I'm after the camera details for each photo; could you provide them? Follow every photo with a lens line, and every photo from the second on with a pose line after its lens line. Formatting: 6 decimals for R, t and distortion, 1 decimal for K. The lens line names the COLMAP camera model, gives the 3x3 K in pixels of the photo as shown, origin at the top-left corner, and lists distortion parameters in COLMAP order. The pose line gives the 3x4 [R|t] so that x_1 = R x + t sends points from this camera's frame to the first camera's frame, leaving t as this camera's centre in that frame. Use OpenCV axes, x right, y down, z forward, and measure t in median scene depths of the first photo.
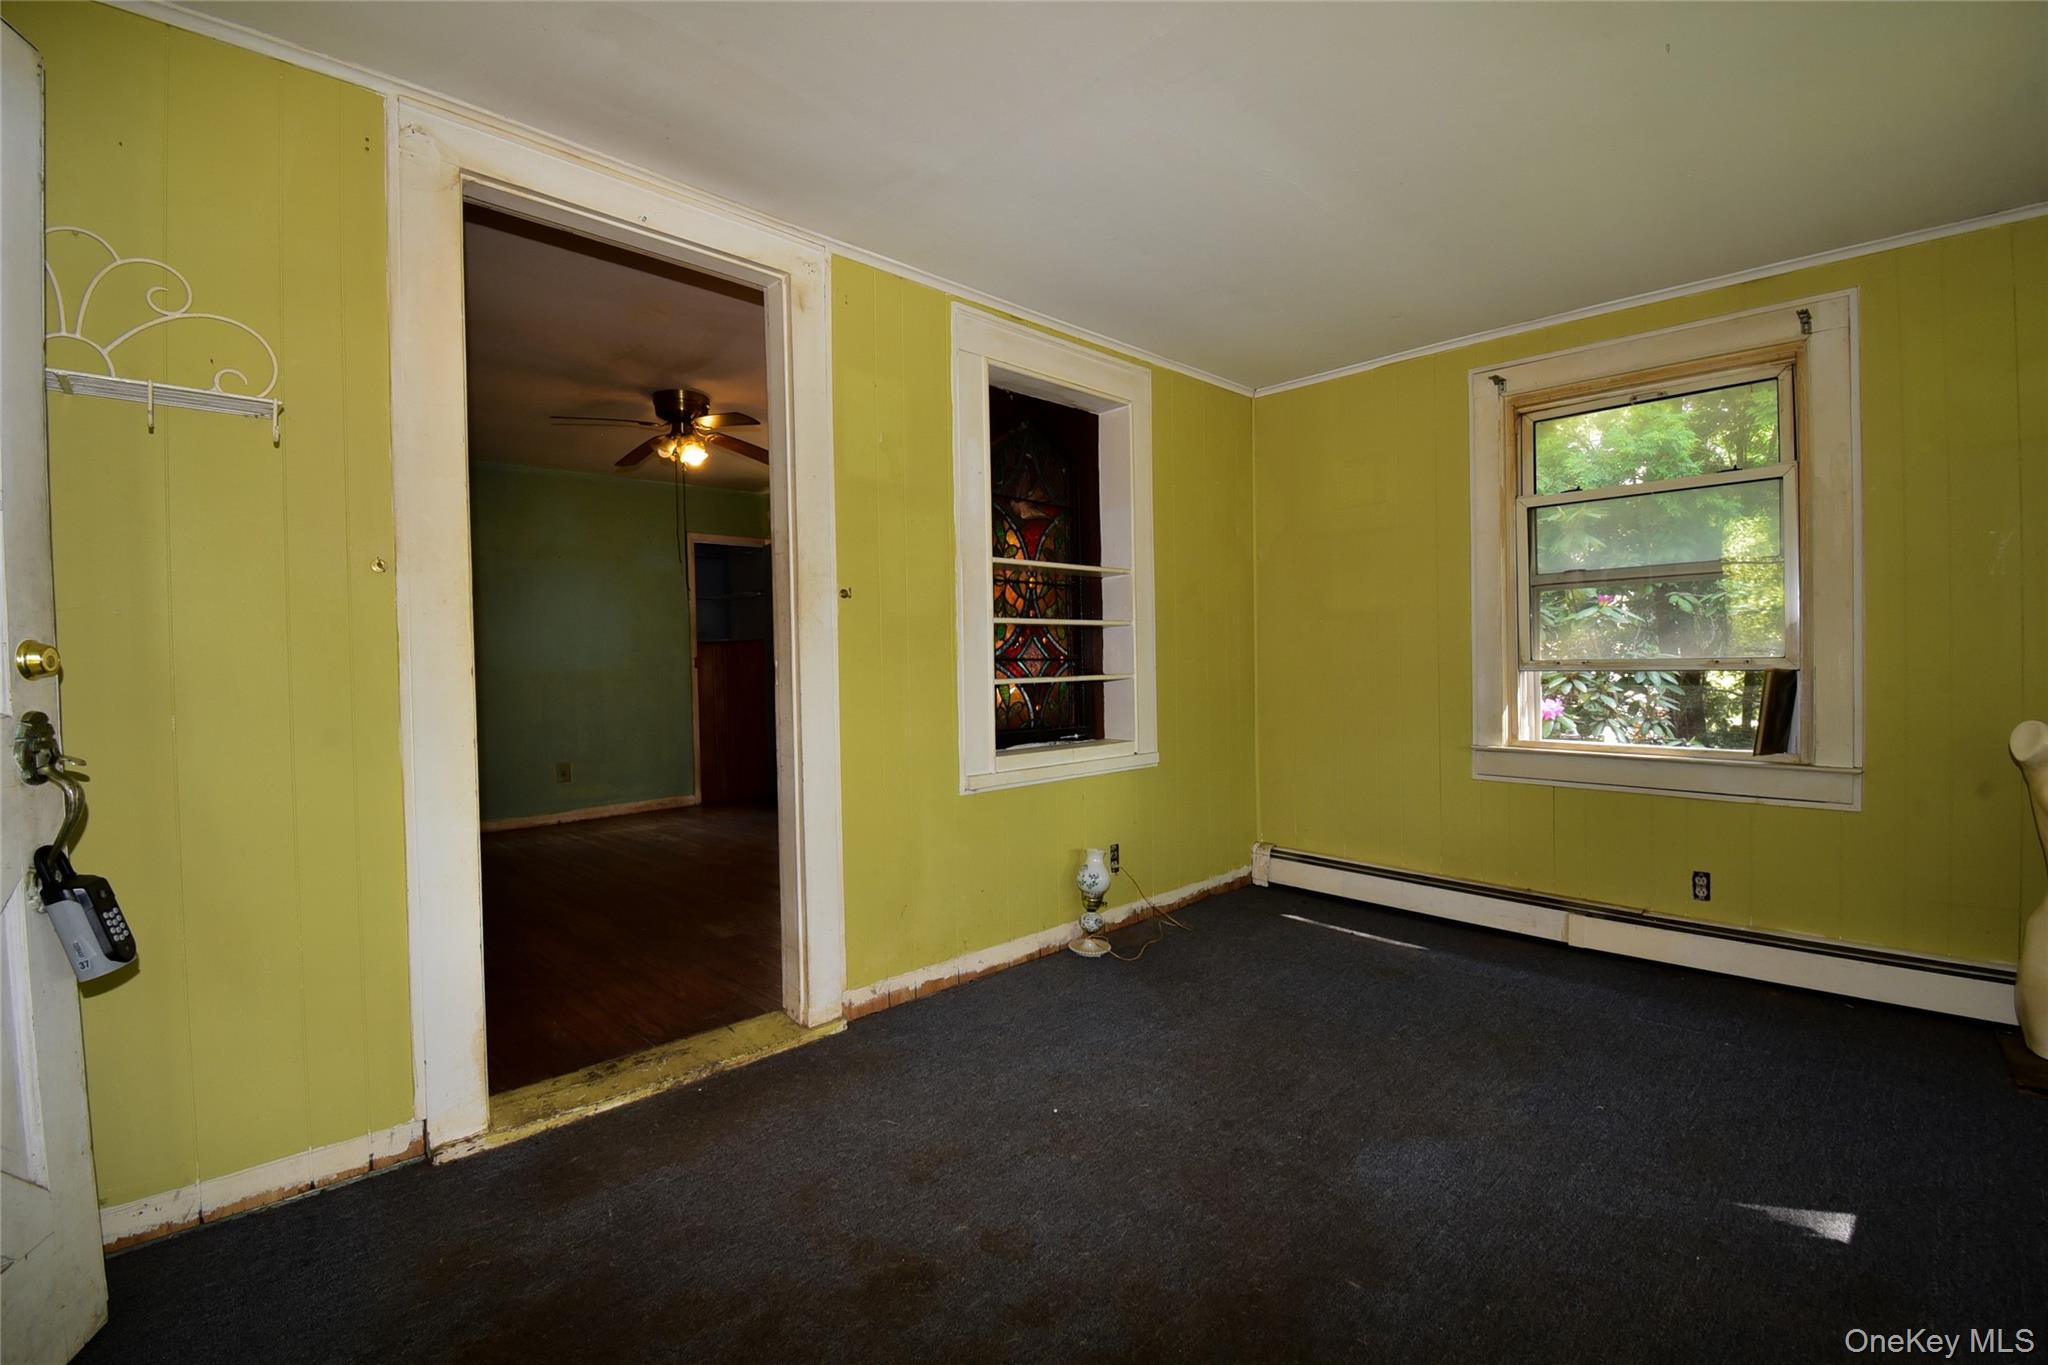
lens RADIAL K [[901.6, 0, 1020.4], [0, 901.6, 681.9], [0, 0, 1]] dist [0.017613, -0.026781]
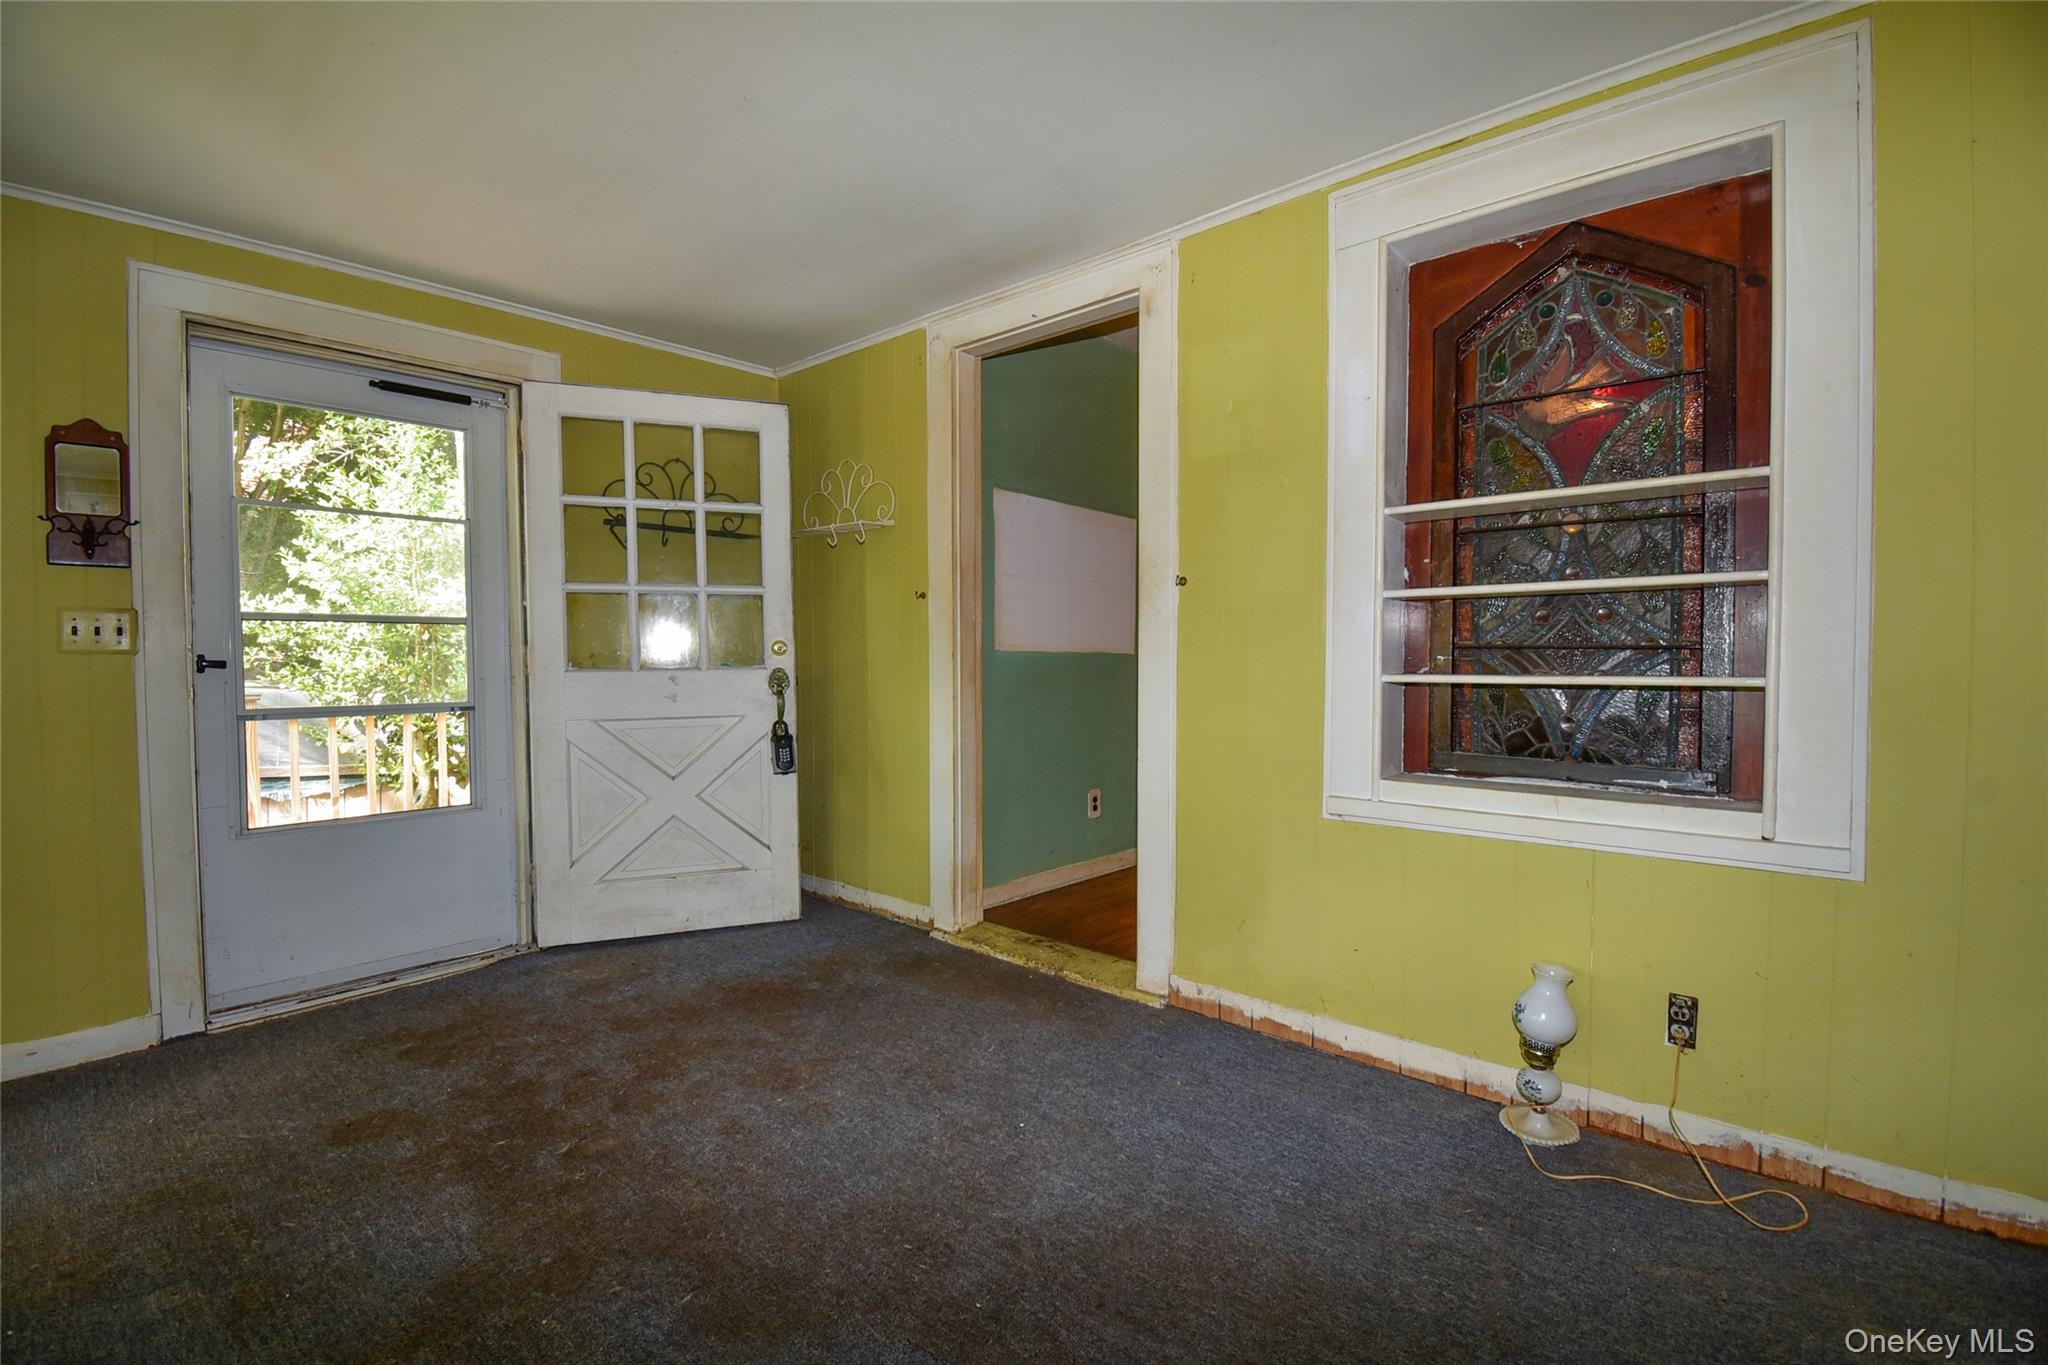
lens RADIAL K [[901.6, 0, 1020.4], [0, 901.6, 681.9], [0, 0, 1]] dist [0.017613, -0.026781]
pose [[0.079422, 0.047844, -0.995692, 0.785165], [-0.017909, 0.998755, 0.046563, -0.029888], [0.996680, 0.014134, 0.080180, 0.742978]]
